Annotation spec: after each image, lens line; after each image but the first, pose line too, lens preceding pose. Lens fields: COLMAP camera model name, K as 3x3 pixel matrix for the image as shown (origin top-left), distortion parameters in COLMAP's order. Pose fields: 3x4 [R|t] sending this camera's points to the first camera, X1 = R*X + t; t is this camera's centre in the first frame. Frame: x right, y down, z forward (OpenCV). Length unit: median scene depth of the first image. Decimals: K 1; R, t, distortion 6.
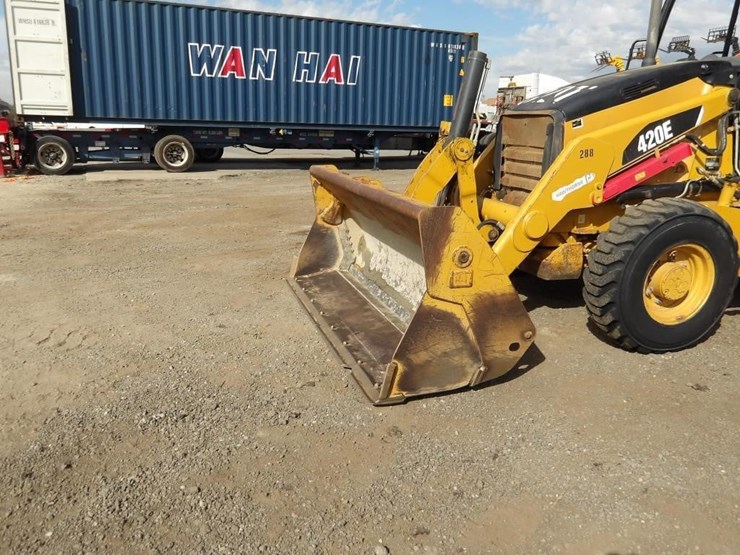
lens RADIAL K [[603.0, 0, 371.3], [0, 603.0, 271.1], [0, 0, 1]] dist [0.001869, 0.001552]
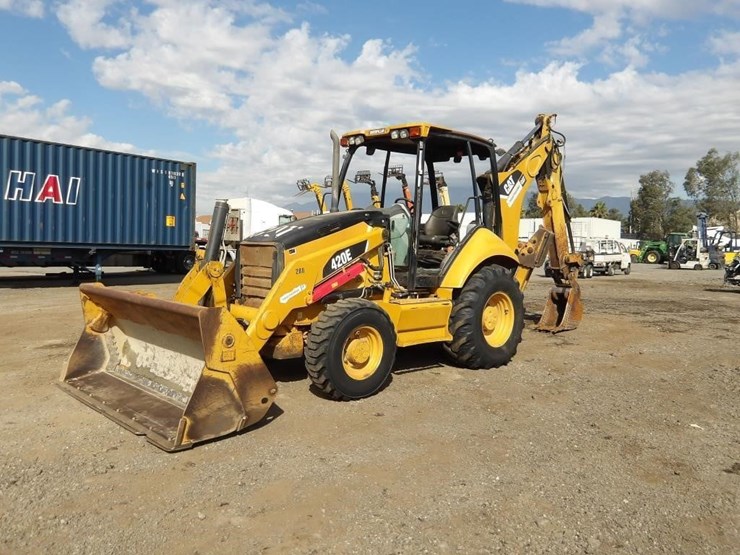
lens RADIAL K [[603.0, 0, 371.3], [0, 603.0, 271.1], [0, 0, 1]] dist [0.001869, 0.001552]
pose [[0.895352, -0.015818, 0.445078, -0.129492], [0.098134, 0.981813, -0.162519, 0.056672], [-0.434413, 0.189189, 0.880621, -0.339167]]
